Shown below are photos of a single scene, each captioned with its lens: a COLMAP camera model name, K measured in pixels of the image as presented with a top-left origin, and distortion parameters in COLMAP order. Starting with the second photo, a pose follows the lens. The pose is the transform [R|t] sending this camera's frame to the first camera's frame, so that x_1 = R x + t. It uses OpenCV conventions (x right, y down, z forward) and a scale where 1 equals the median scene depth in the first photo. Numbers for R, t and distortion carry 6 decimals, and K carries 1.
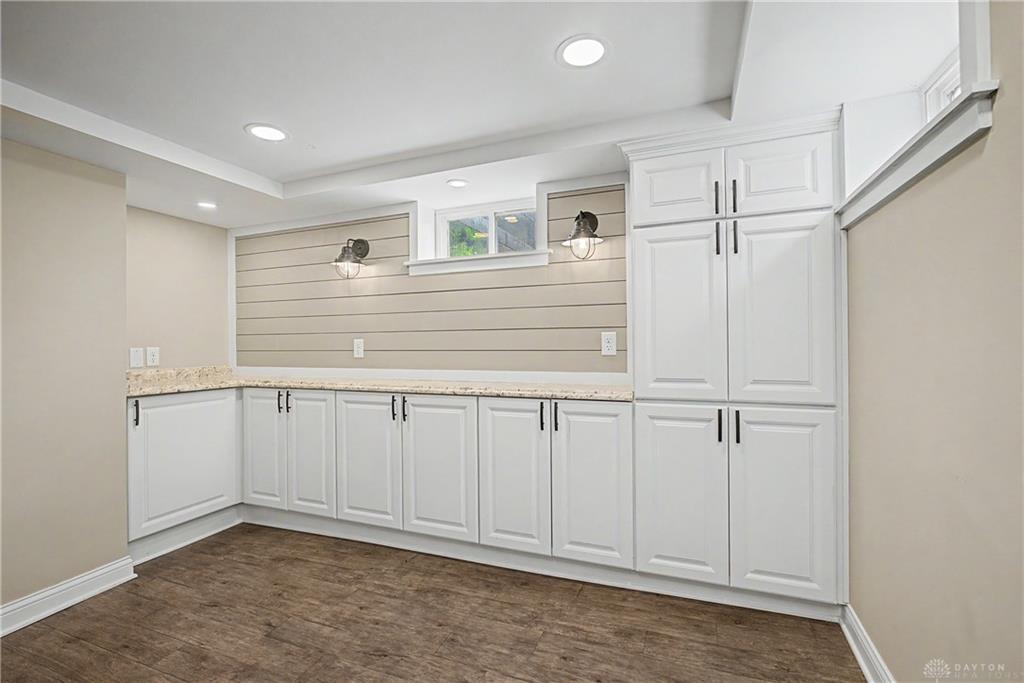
lens RADIAL K [[451.9, 0, 508.3], [0, 451.9, 344.0], [0, 0, 1]] dist [-0.005300, 0.000276]
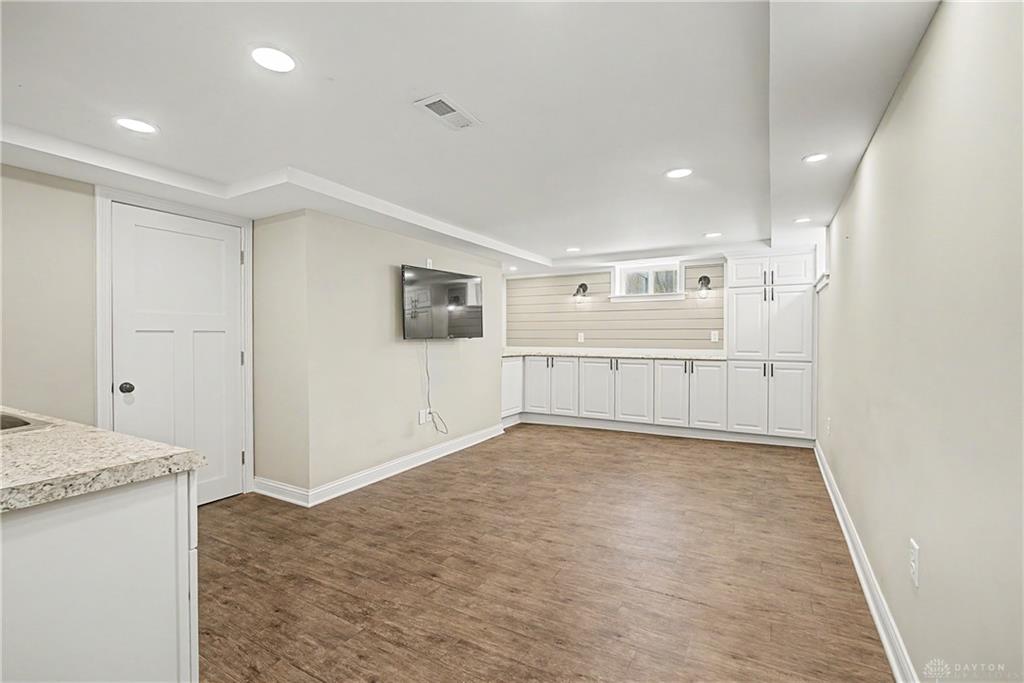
lens RADIAL K [[450.8, 0, 512.7], [0, 450.8, 342.9], [0, 0, 1]] dist [-0.008047, 0.000245]
pose [[0.990791, 0.012204, -0.134848, -0.459585], [-0.010420, 0.999849, 0.013928, 0.010394], [0.134998, -0.012394, 0.990768, -1.312833]]
